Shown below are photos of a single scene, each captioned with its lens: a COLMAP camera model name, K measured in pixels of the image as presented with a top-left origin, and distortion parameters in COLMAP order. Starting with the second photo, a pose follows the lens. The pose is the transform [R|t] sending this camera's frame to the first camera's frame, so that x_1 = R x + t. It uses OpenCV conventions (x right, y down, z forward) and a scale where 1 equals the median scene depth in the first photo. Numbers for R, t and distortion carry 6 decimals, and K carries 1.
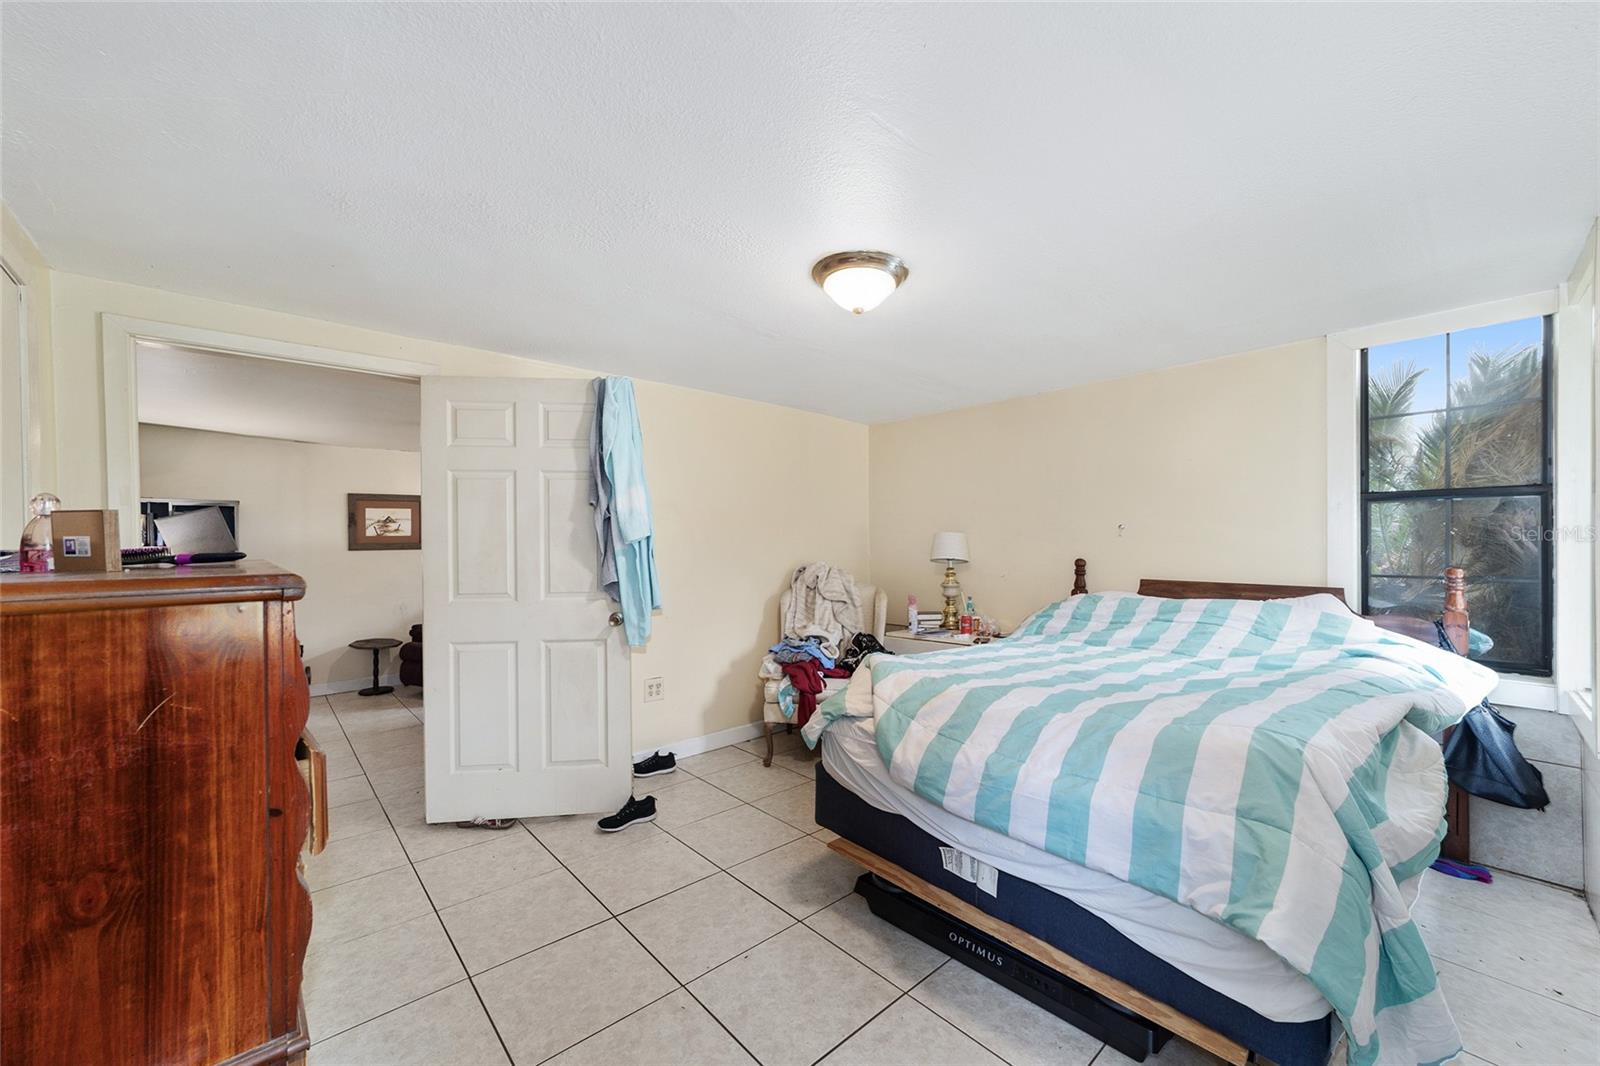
lens RADIAL K [[618.8, 0, 803.1], [0, 618.8, 543.1], [0, 0, 1]] dist [0.000331, 0.000738]
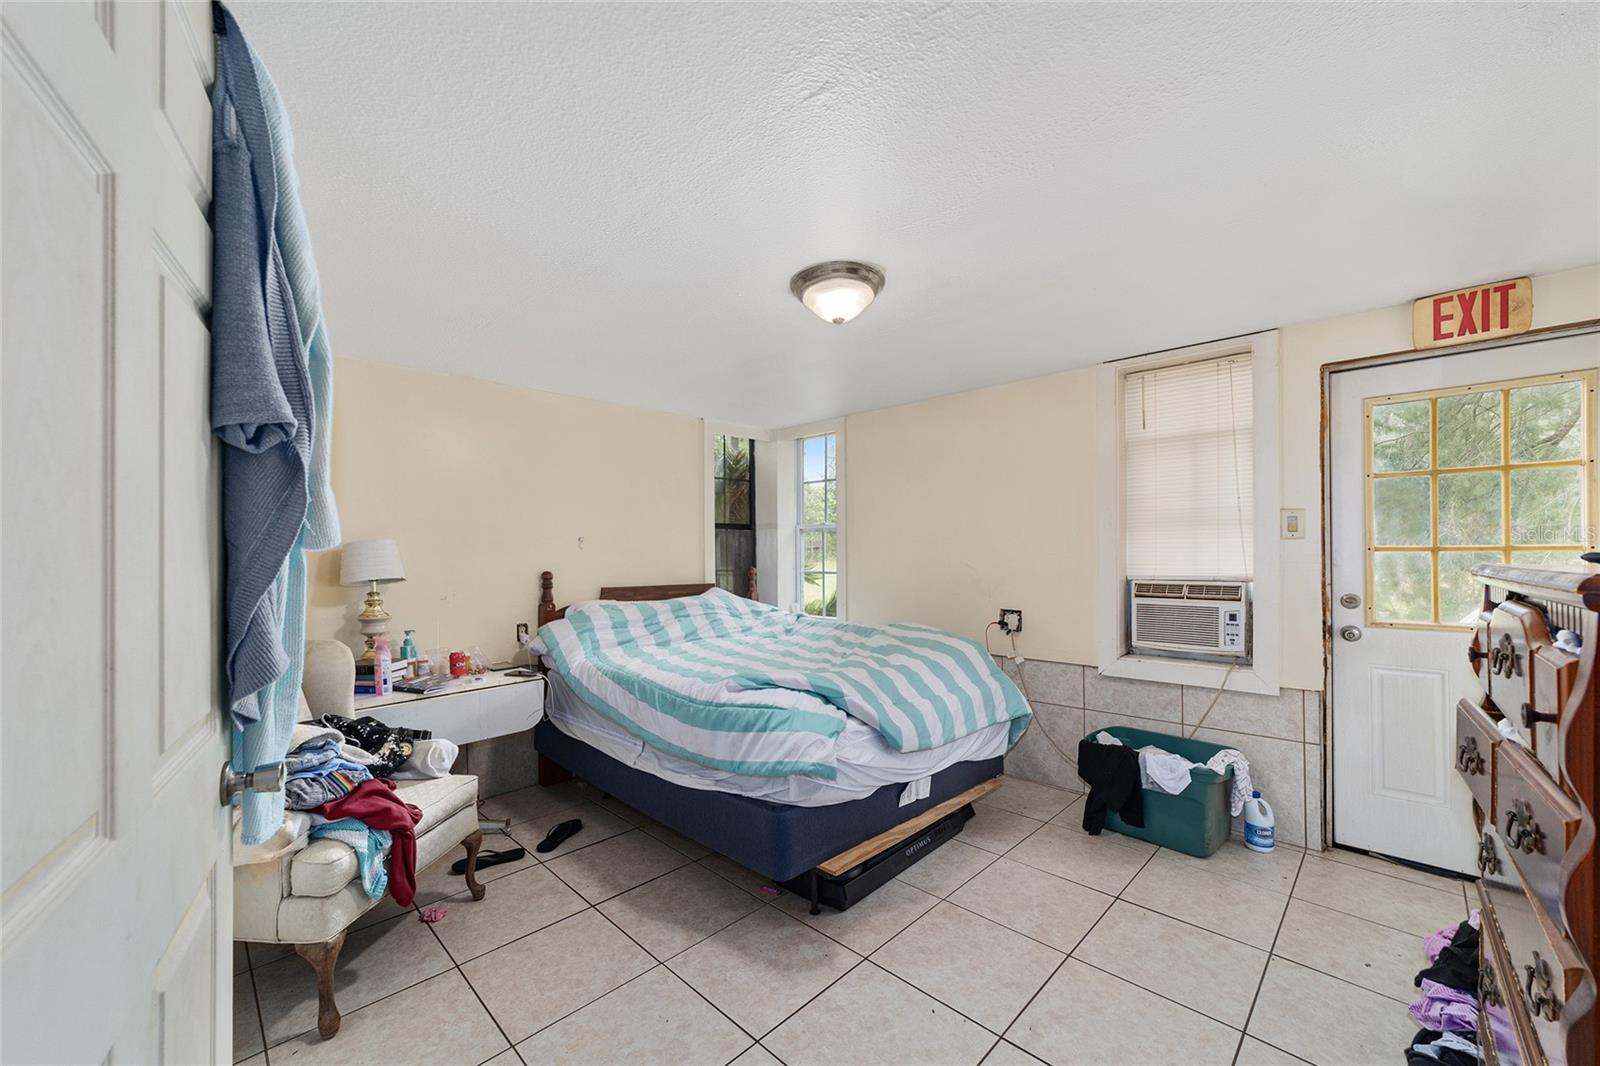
lens RADIAL K [[618.8, 0, 799.1], [0, 618.8, 544.7], [0, 0, 1]] dist [0.000331, 0.000738]
pose [[-0.055952, 0.016602, 0.998295, -0.978436], [0.006728, 0.999845, -0.016251, 0.004337], [-0.998411, 0.005807, -0.056056, 1.199241]]
